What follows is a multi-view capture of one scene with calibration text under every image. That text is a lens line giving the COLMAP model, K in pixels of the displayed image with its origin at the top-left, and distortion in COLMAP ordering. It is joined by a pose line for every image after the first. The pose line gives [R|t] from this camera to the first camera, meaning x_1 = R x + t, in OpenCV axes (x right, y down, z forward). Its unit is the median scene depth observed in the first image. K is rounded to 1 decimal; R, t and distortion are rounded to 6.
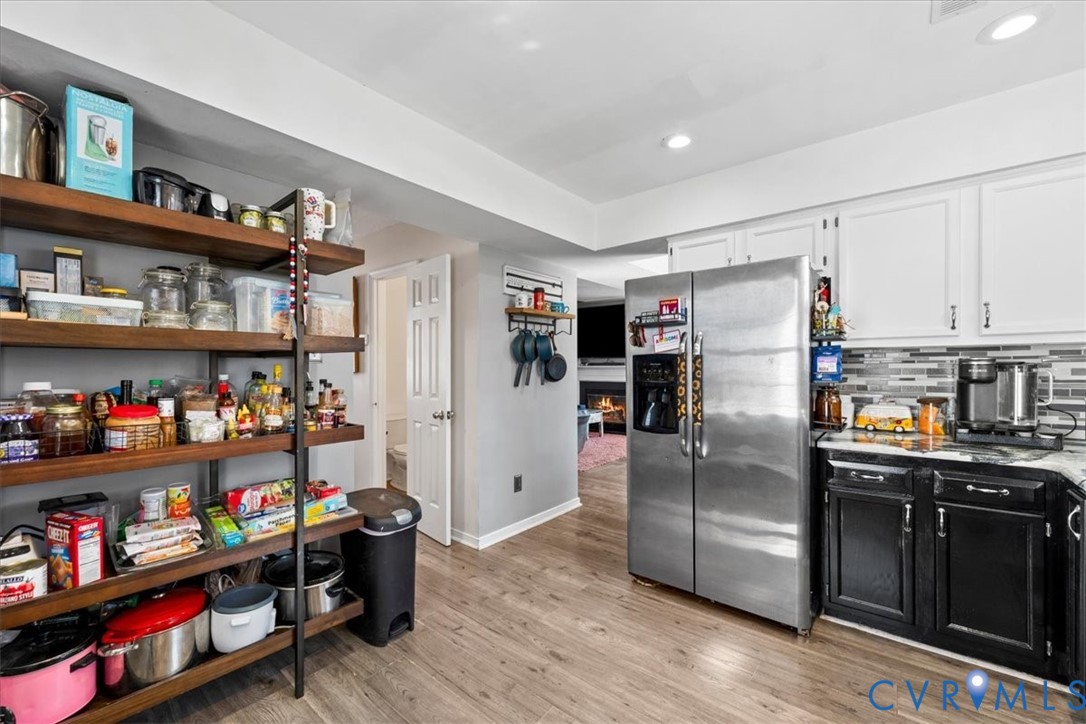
lens RADIAL K [[430.7, 0, 534.4], [0, 430.7, 370.4], [0, 0, 1]] dist [-0.005431, 0.000201]
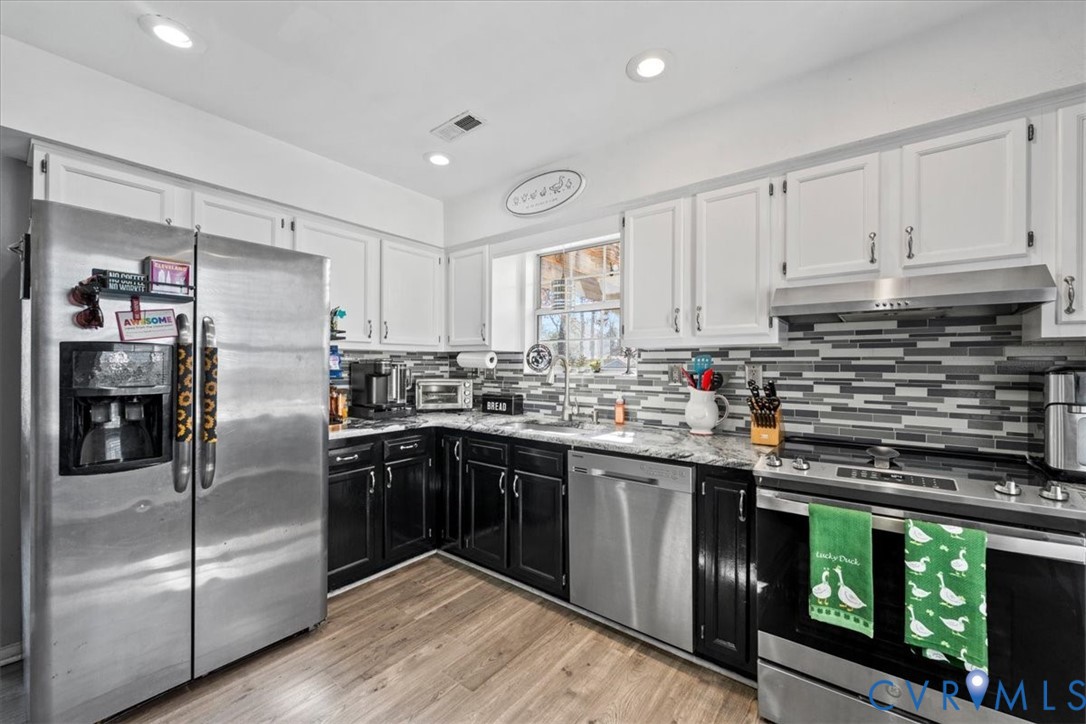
lens RADIAL K [[430.7, 0, 544.4], [0, 430.7, 364.5], [0, 0, 1]] dist [-0.005431, 0.000201]
pose [[-0.037657, 0.004935, 0.999279, -0.416089], [0.003407, 0.999983, -0.004810, -0.001723], [-0.999285, 0.003224, -0.037673, 0.496765]]
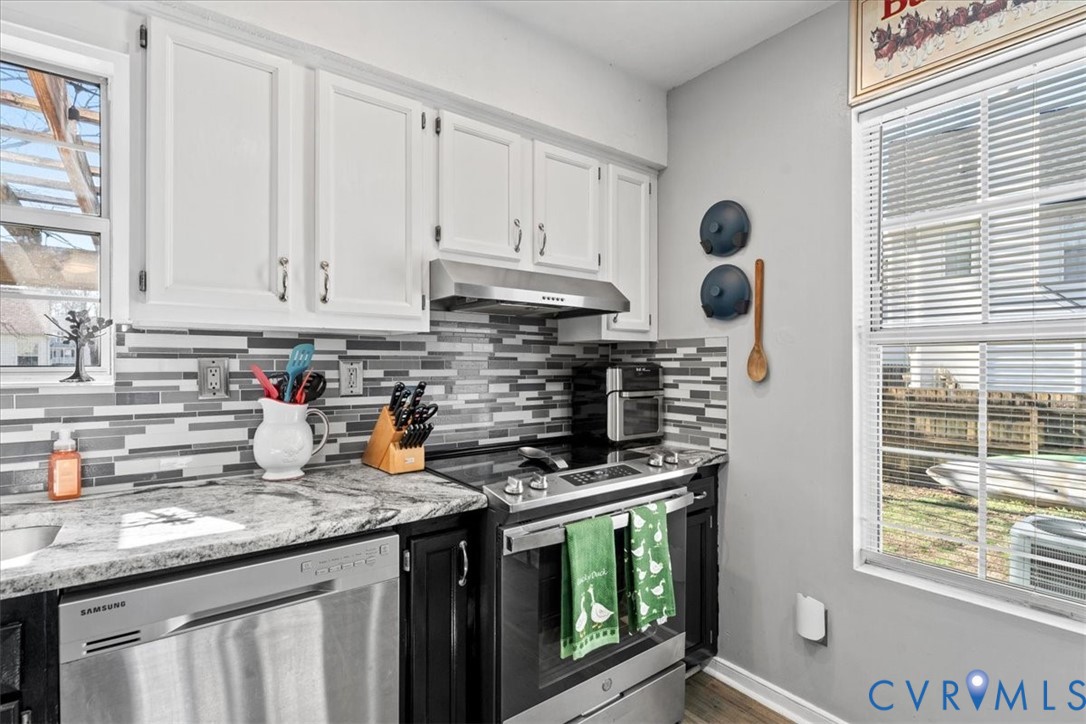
lens RADIAL K [[522.2, 0, 539.0], [0, 522.2, 364.7], [0, 0, 1]] dist [0.001767, -0.001561]
pose [[-0.973319, 0.000166, 0.229458, 0.131805], [0.002582, 0.999944, 0.010227, -0.005902], [-0.229443, 0.010547, -0.973265, 0.738815]]
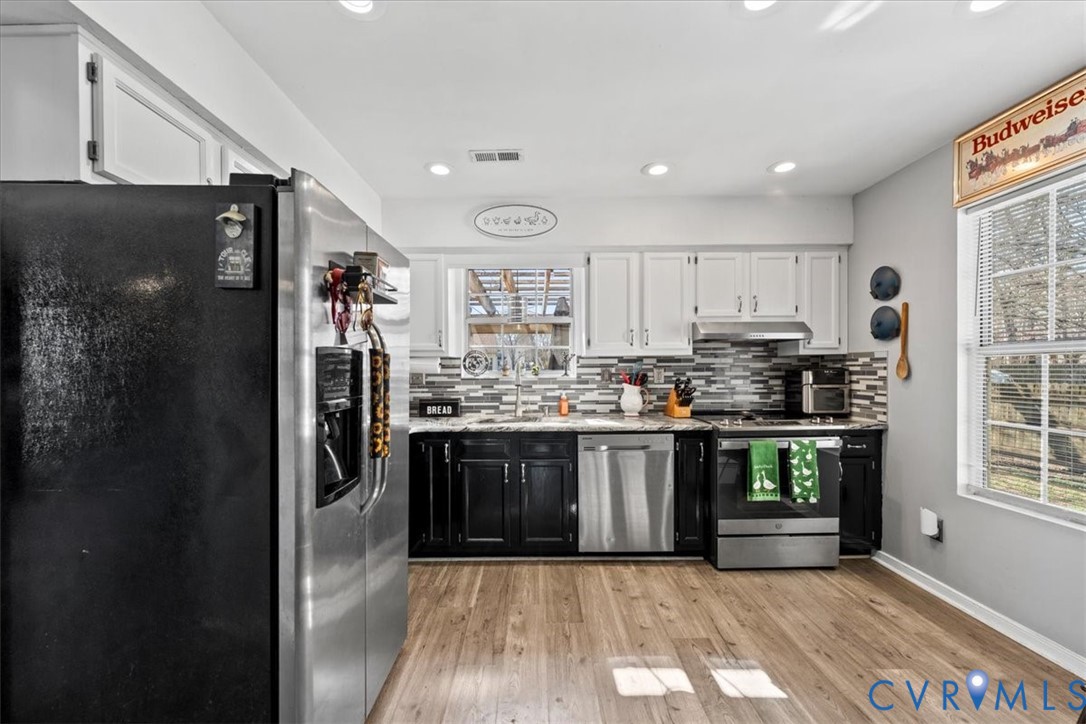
lens RADIAL K [[430.7, 0, 541.2], [0, 430.7, 374.5], [0, 0, 1]] dist [-0.005431, 0.000201]
pose [[-0.643569, -0.003427, 0.765380, -0.331667], [0.013906, 0.999773, 0.016169, -0.012650], [-0.765262, 0.021049, -0.643375, 1.359823]]
